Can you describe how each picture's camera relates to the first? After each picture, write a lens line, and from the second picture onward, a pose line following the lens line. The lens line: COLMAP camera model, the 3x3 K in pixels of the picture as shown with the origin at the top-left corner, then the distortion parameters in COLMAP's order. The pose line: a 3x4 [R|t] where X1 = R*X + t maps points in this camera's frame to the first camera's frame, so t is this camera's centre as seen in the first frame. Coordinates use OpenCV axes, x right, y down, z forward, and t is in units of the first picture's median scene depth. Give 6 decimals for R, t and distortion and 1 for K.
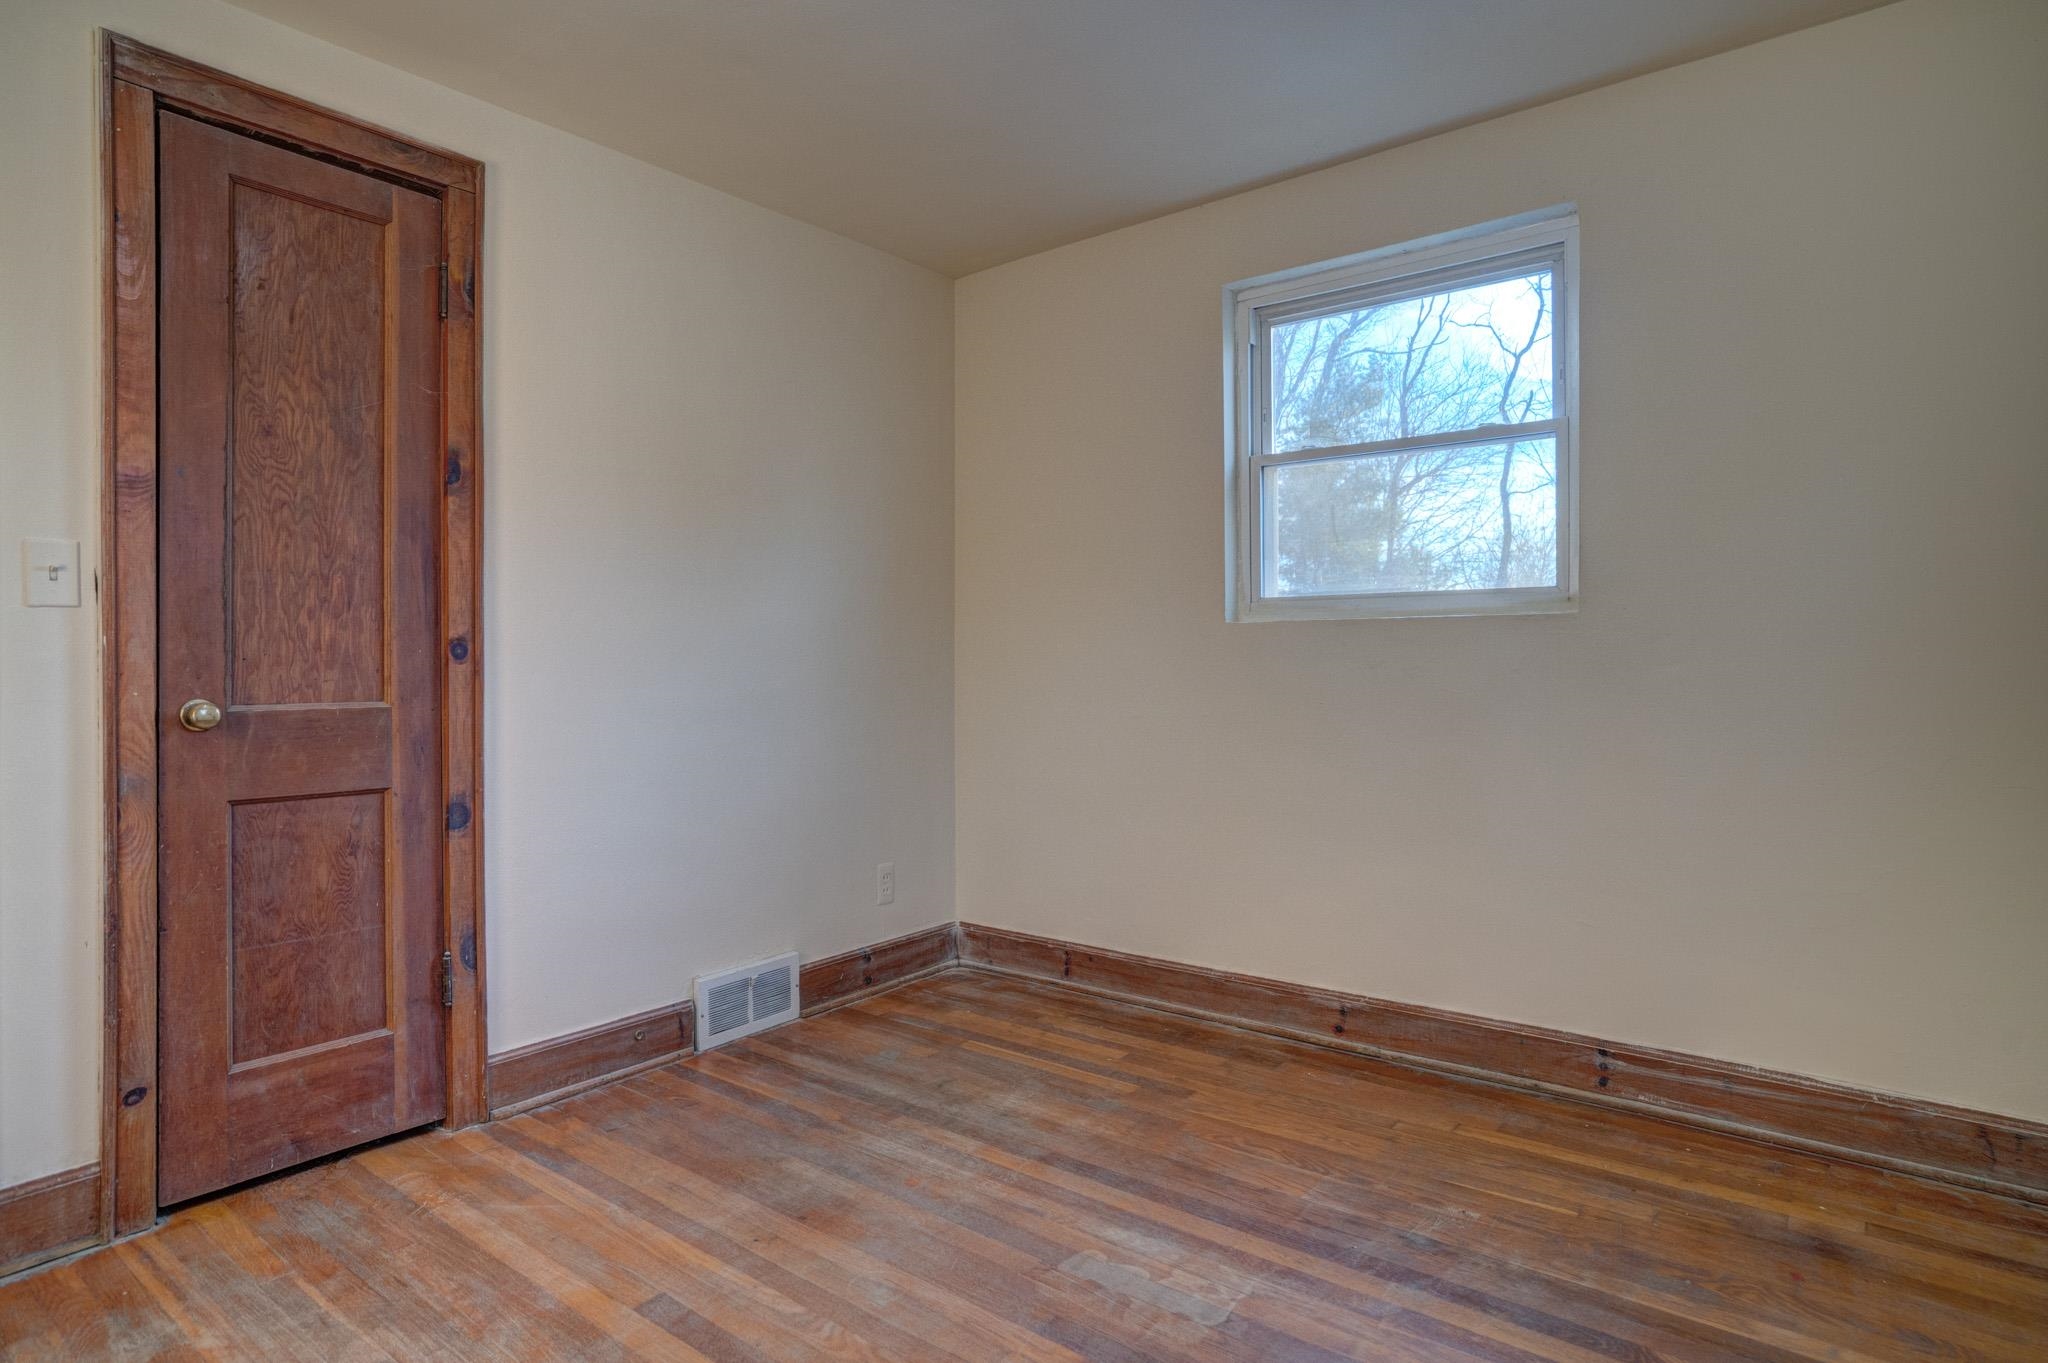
lens RADIAL K [[1107.2, 0, 1010.9], [0, 1107.2, 674.0], [0, 0, 1]] dist [-0.005595, 0.012279]
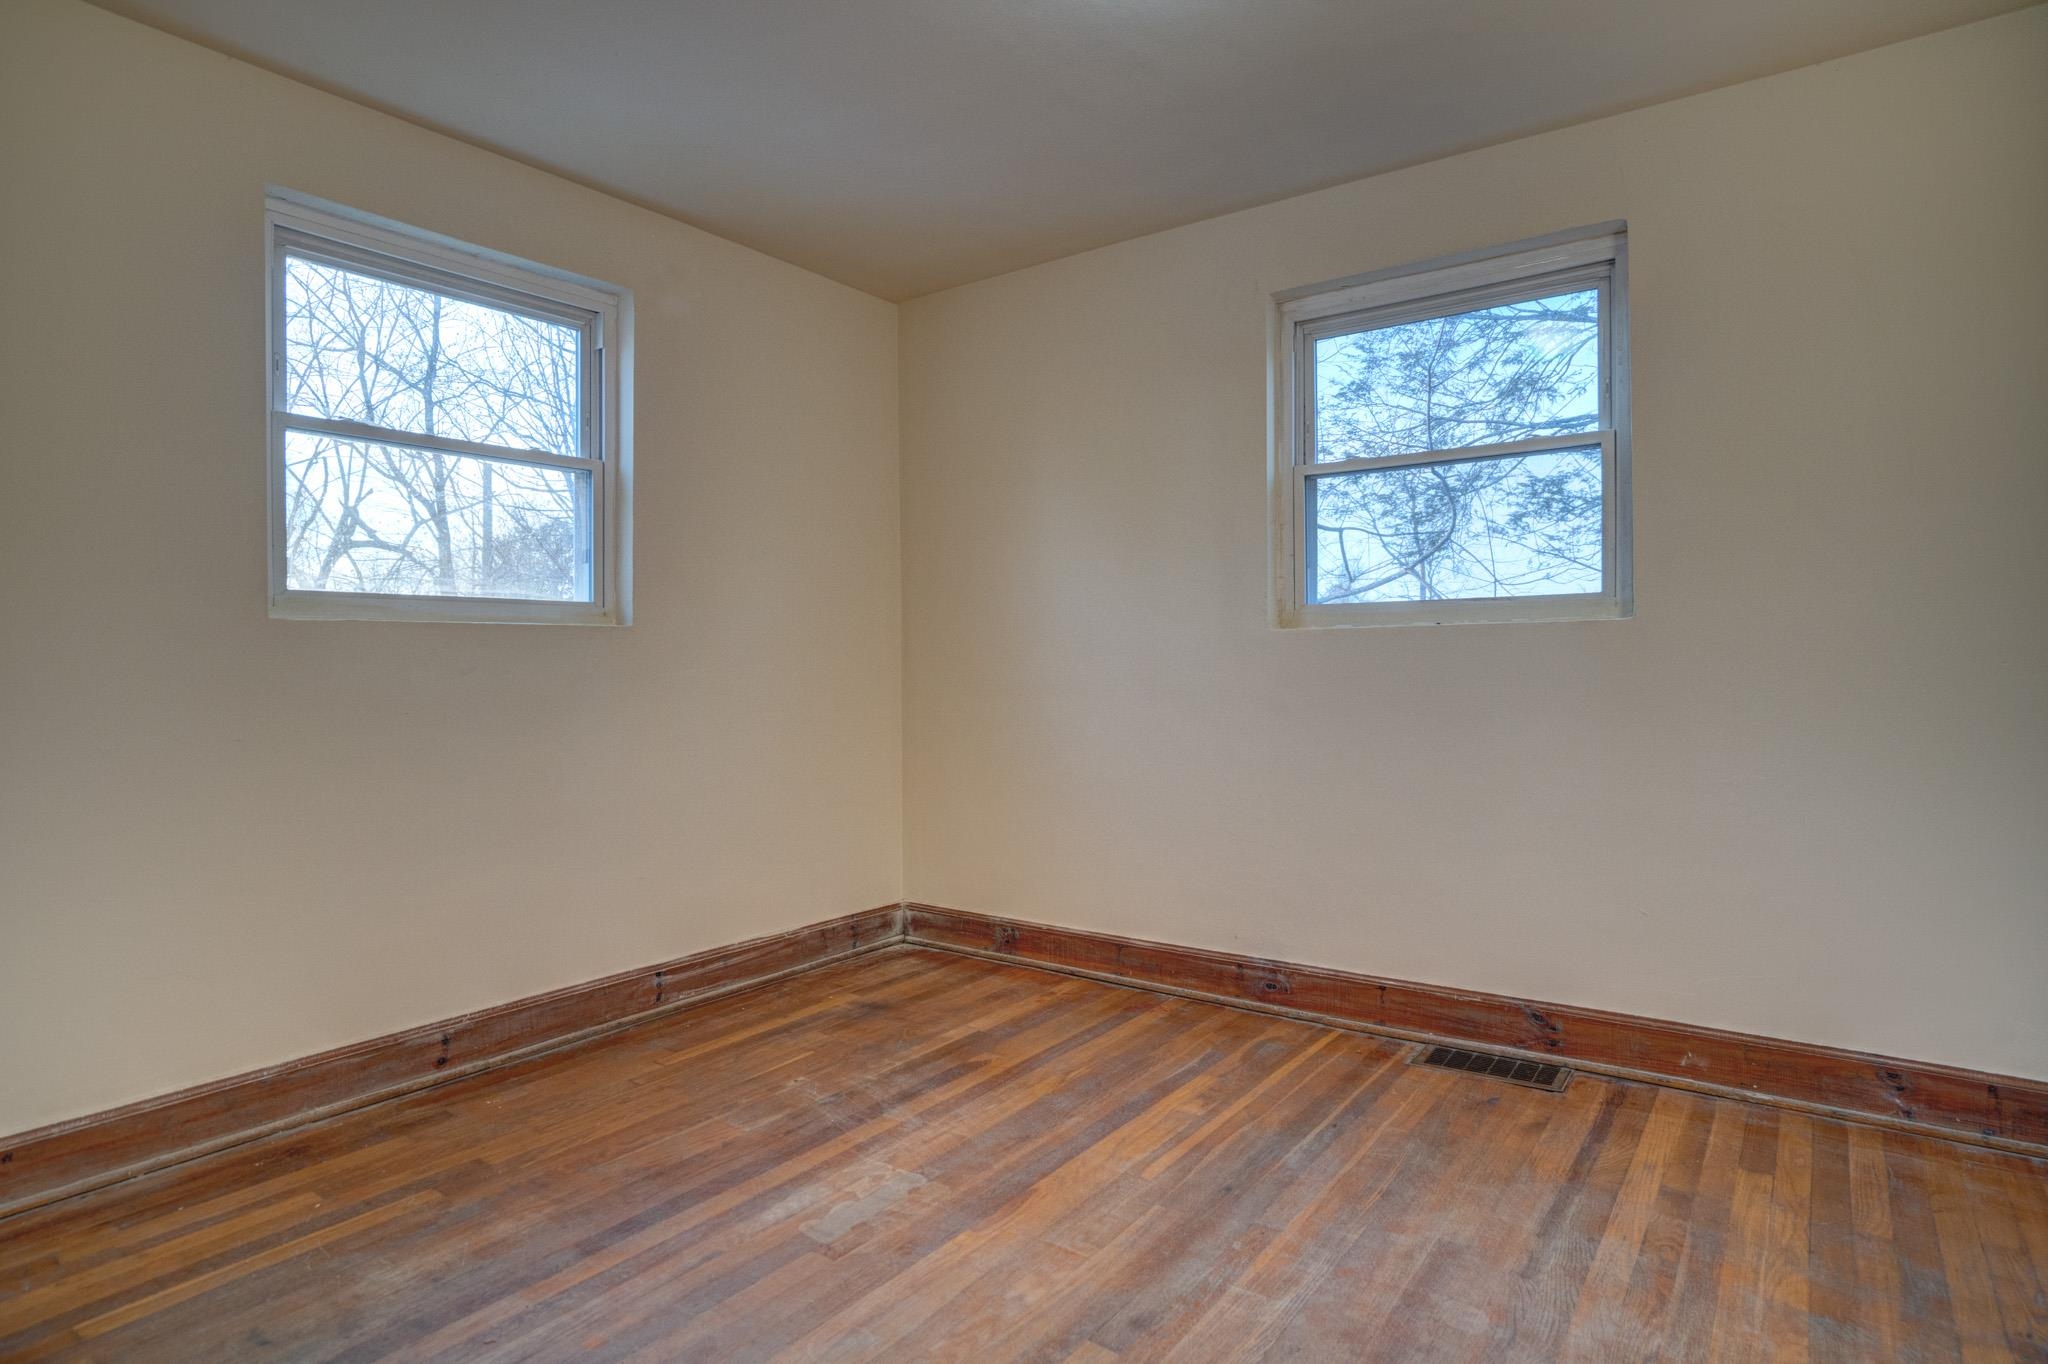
lens RADIAL K [[1107.2, 0, 1010.9], [0, 1107.2, 674.5], [0, 0, 1]] dist [-0.005595, 0.012279]
pose [[-0.030603, -0.004991, 0.999519, -0.784638], [0.011937, 0.999914, 0.005359, -0.004968], [-0.999460, 0.012096, -0.030541, 0.660090]]
